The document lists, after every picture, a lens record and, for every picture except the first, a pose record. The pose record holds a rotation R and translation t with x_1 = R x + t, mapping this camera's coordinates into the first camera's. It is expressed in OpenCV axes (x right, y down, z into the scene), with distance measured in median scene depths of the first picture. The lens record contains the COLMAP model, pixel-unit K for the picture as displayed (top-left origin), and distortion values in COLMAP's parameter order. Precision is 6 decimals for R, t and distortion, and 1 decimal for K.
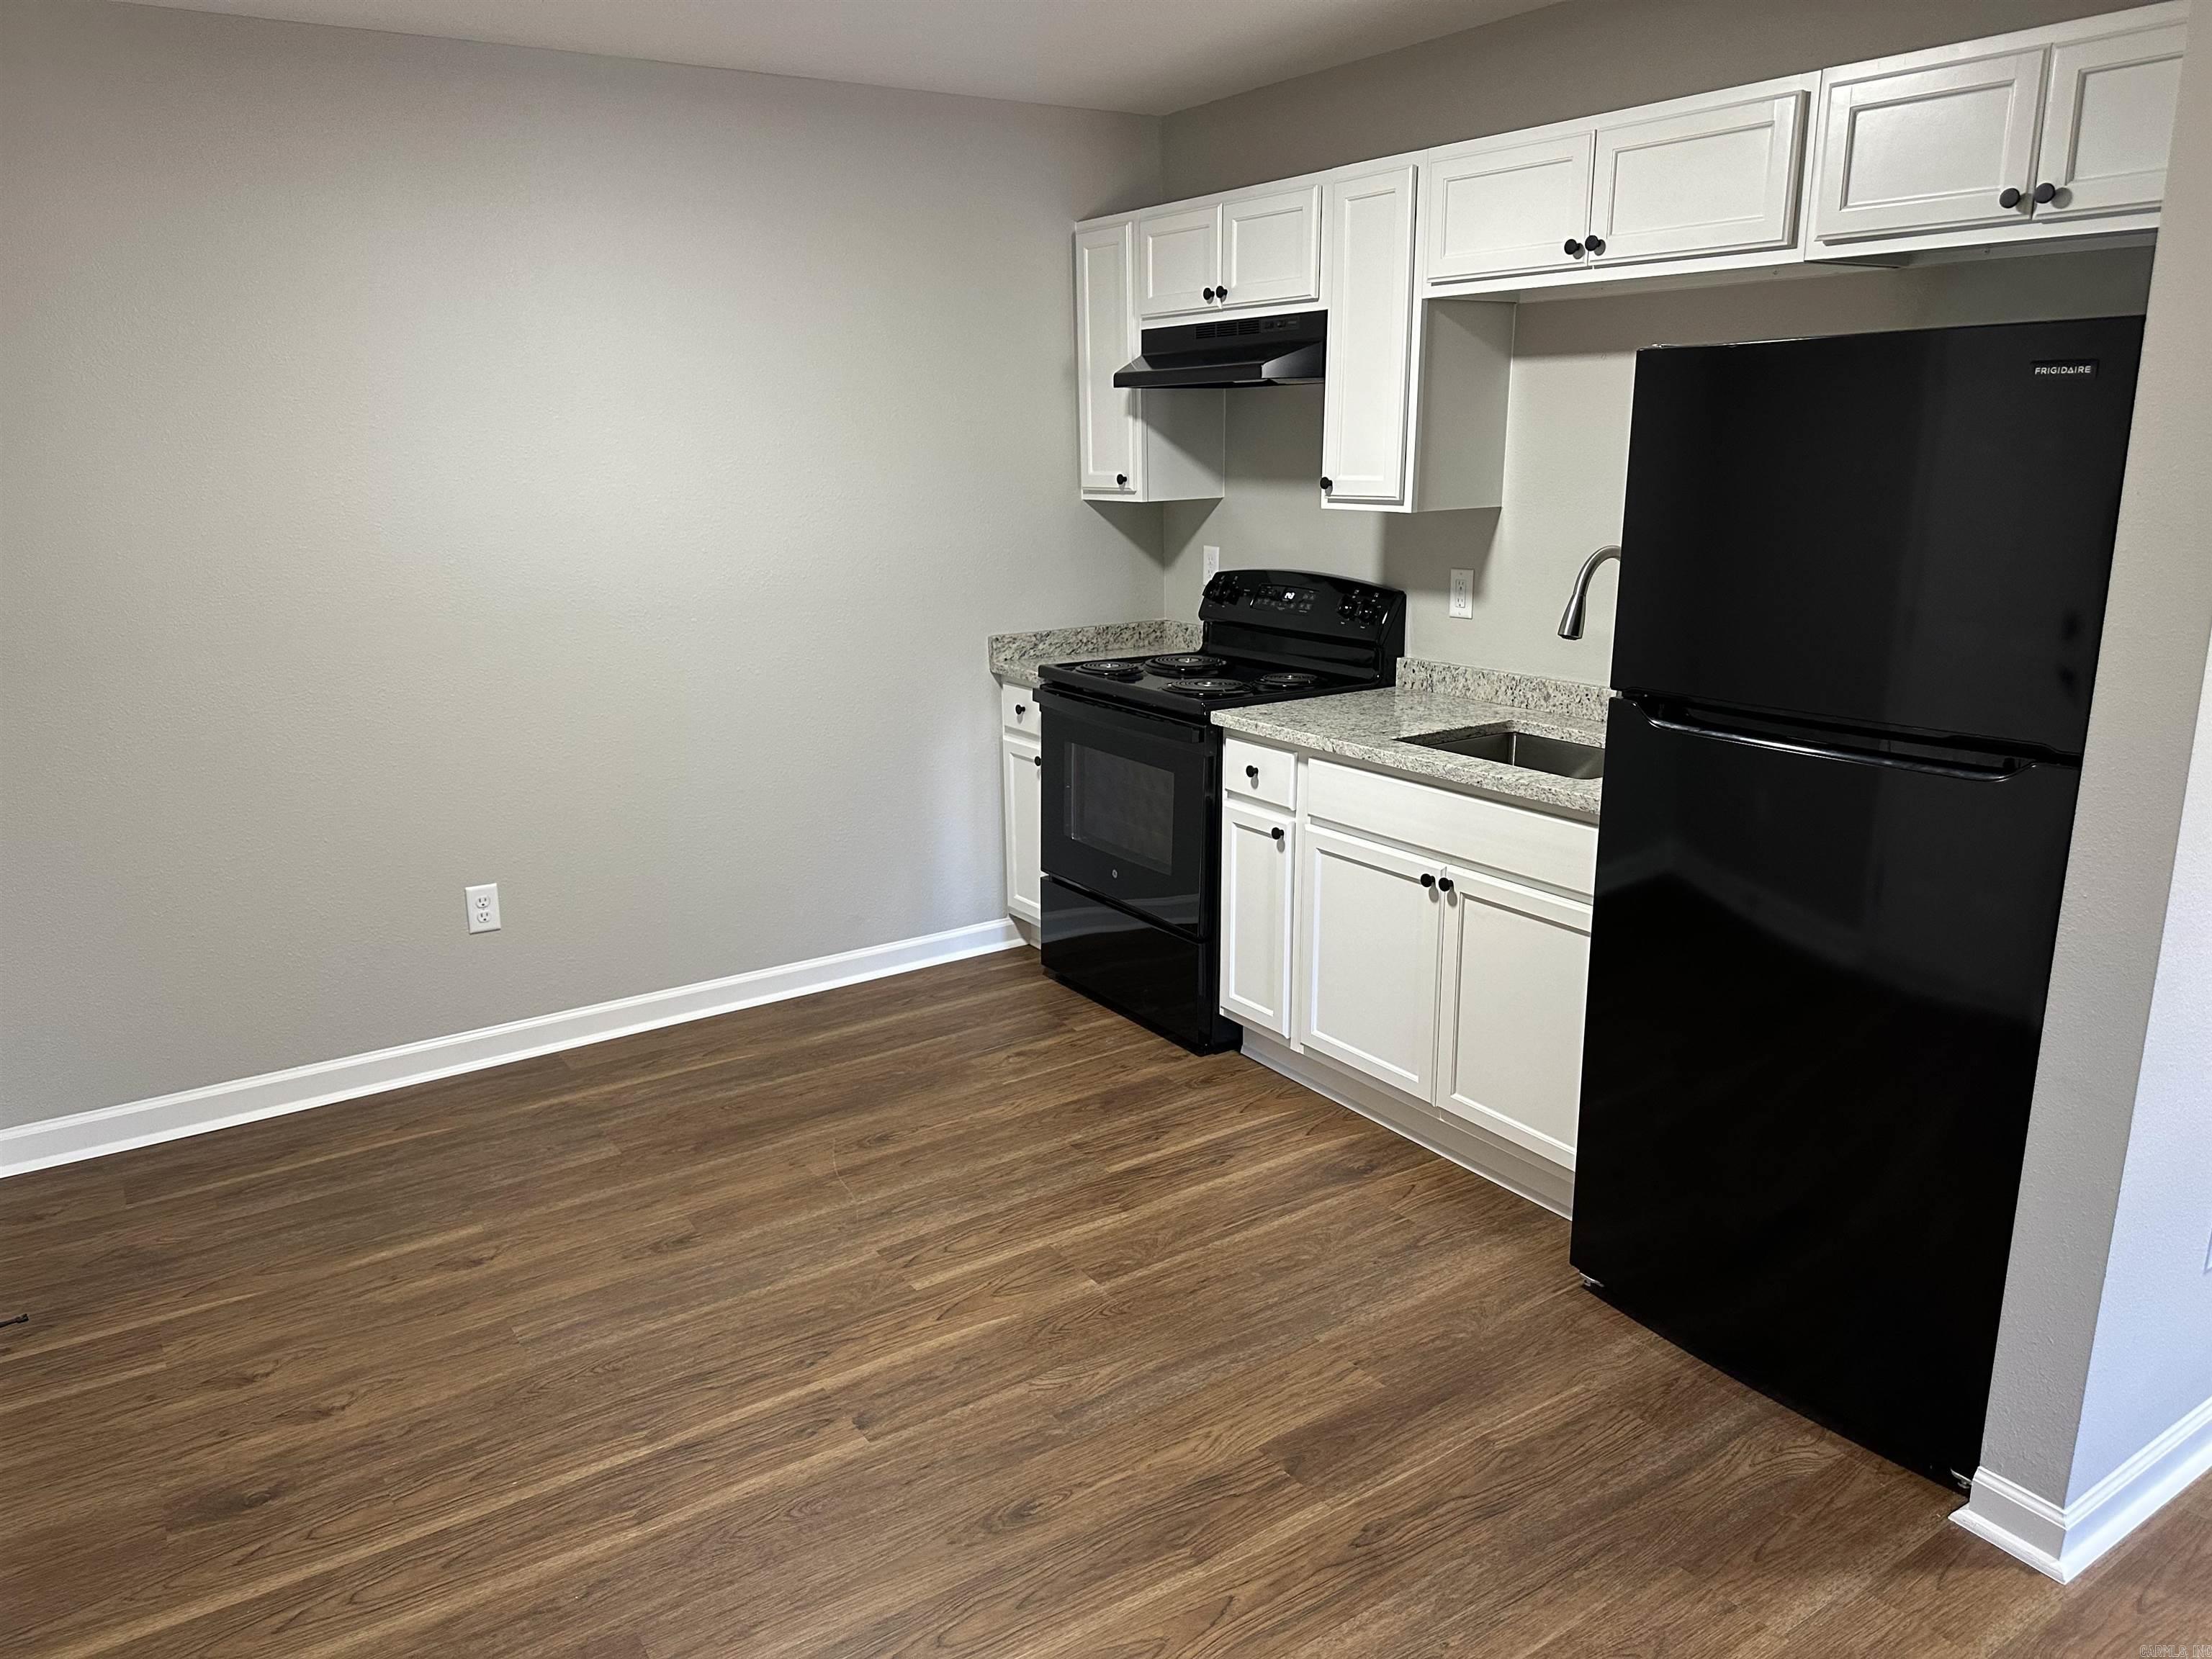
lens RADIAL K [[1549.3, 0, 1098.1], [0, 1549.3, 826.4], [0, 0, 1]] dist [0.058478, -0.008368]
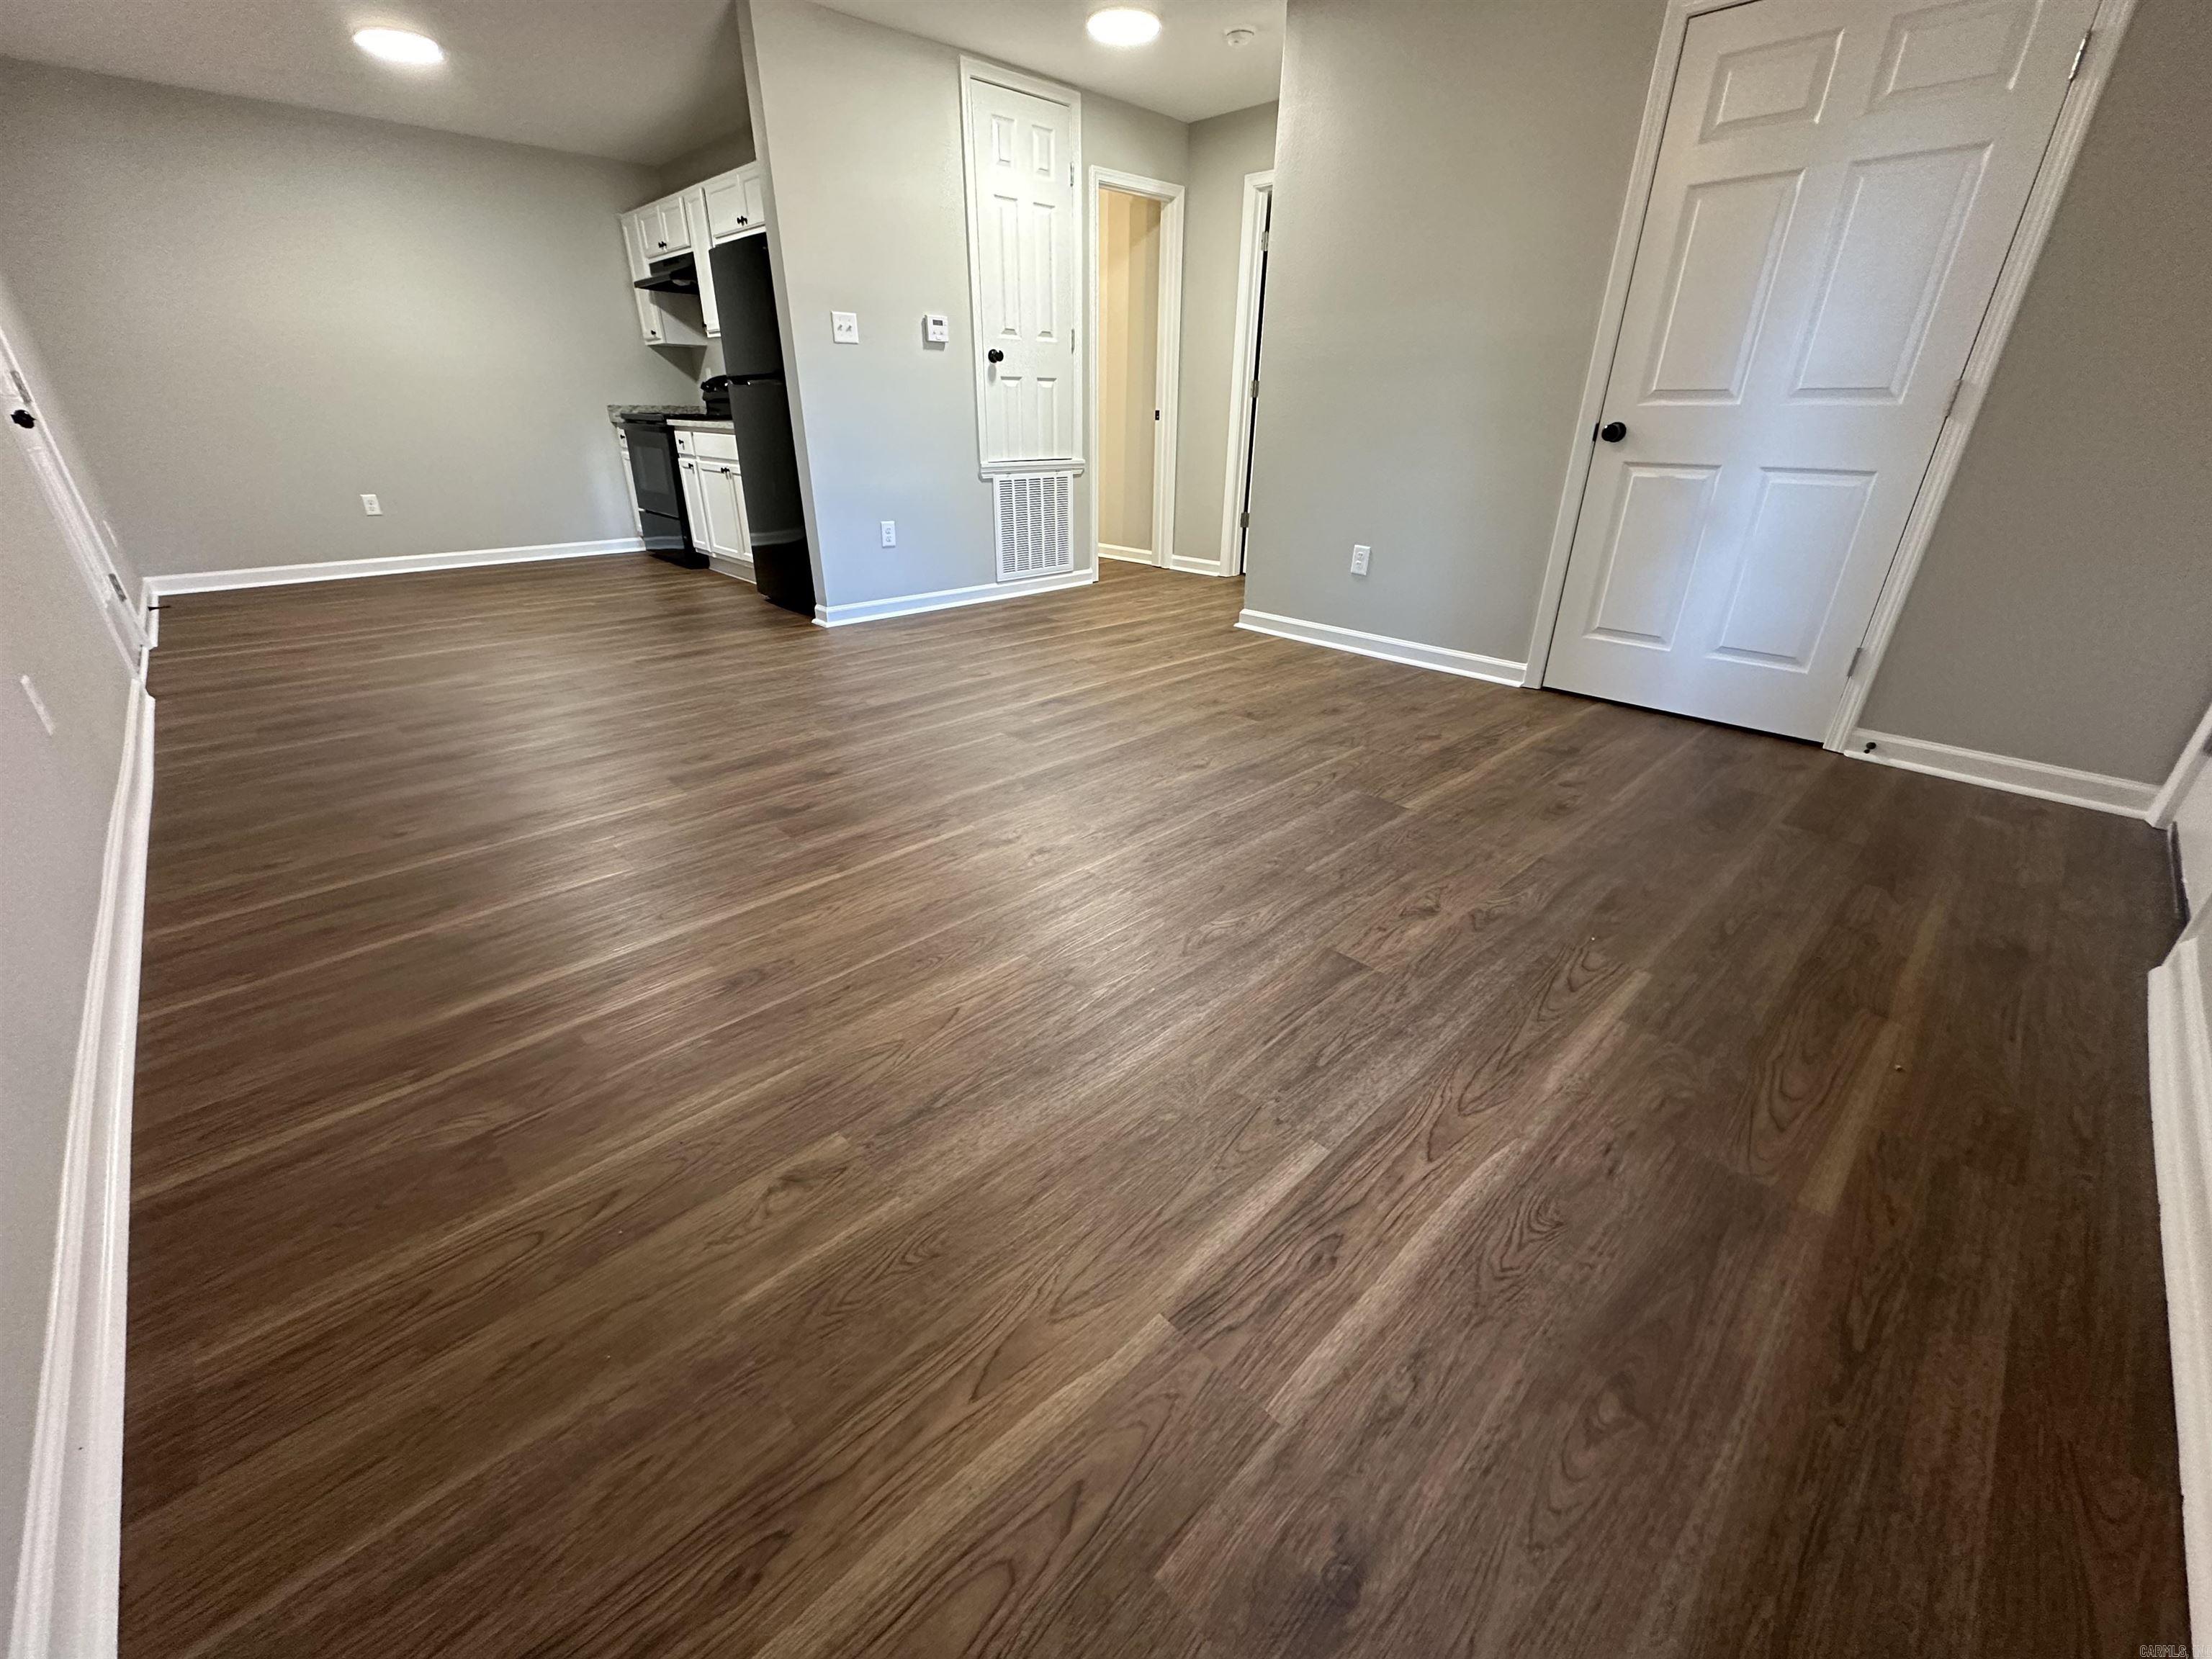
lens RADIAL K [[880.4, 0, 1101.9], [0, 880.4, 827.2], [0, 0, 1]] dist [-0.003800, 0.000363]
pose [[0.986253, -0.049566, 0.157633, 0.625631], [0.019635, 0.982346, 0.186041, 0.398803], [-0.164071, -0.180388, 0.969815, -0.776797]]
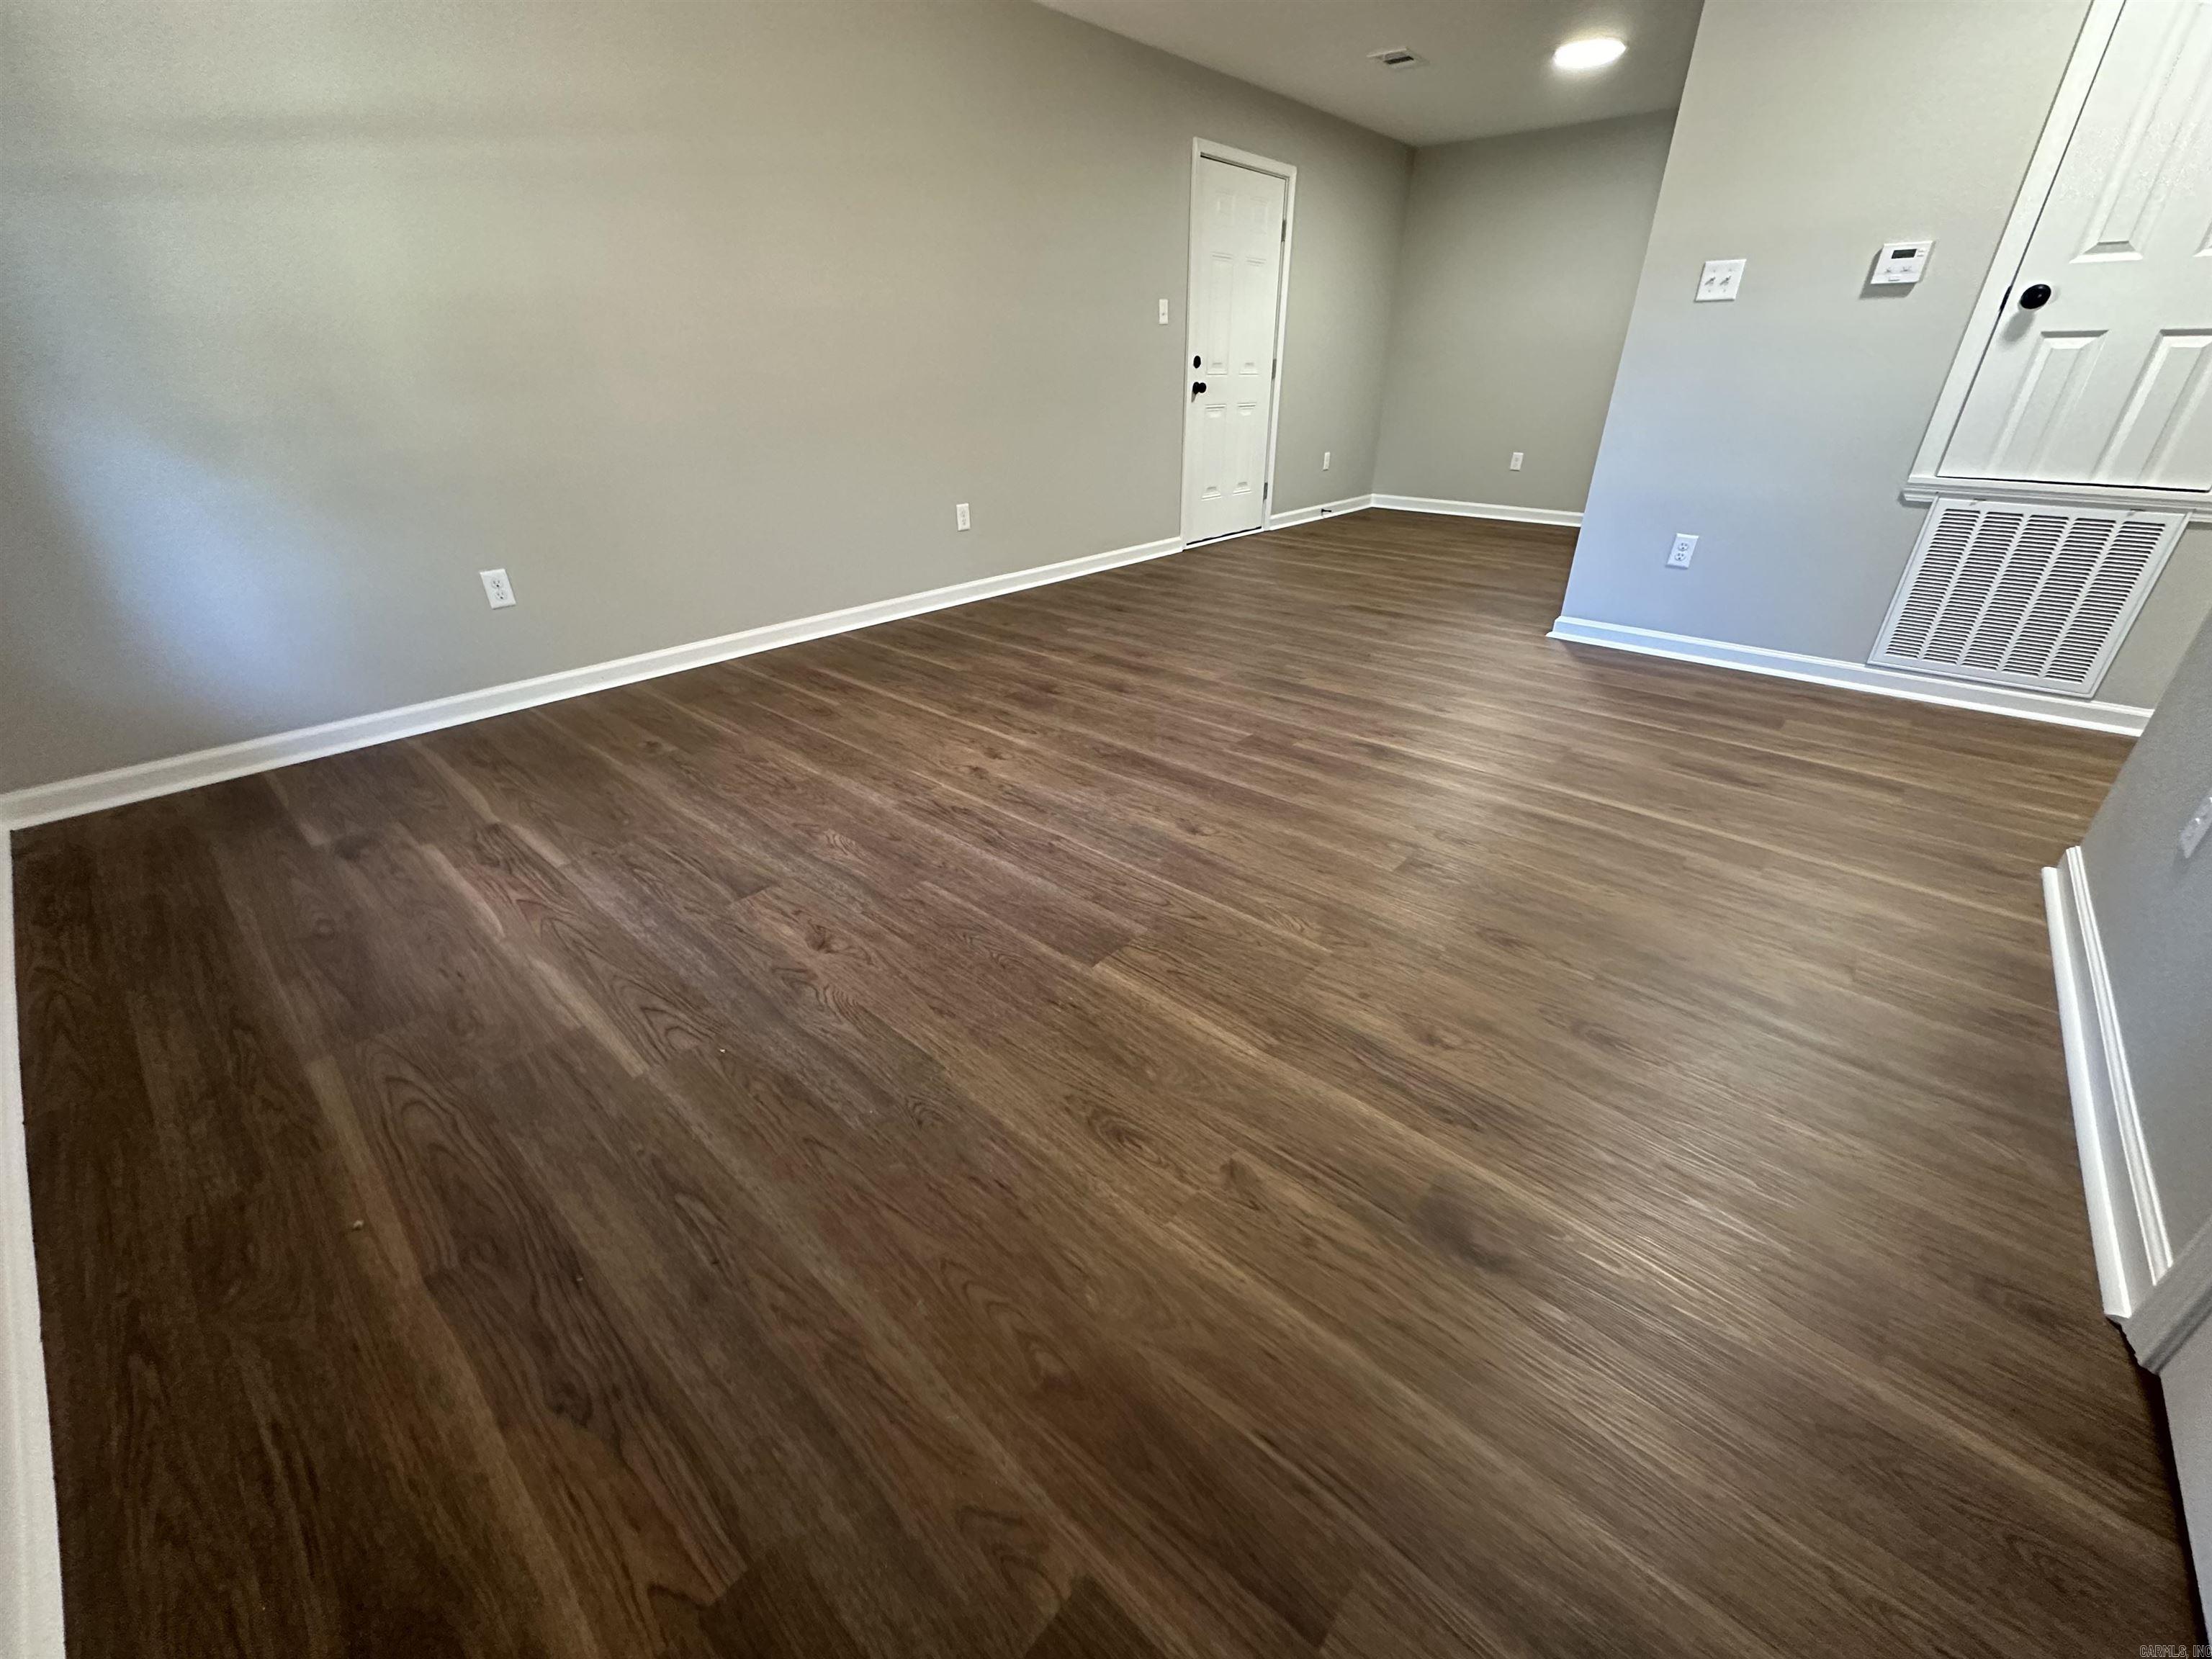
lens RADIAL K [[880.4, 0, 1101.6], [0, 880.4, 825.9], [0, 0, 1]] dist [-0.003800, 0.000363]
pose [[0.246267, 0.461947, -0.852031, 1.447595], [-0.250122, 0.879619, 0.404611, 0.229573], [0.936371, 0.113470, 0.332164, -0.253078]]
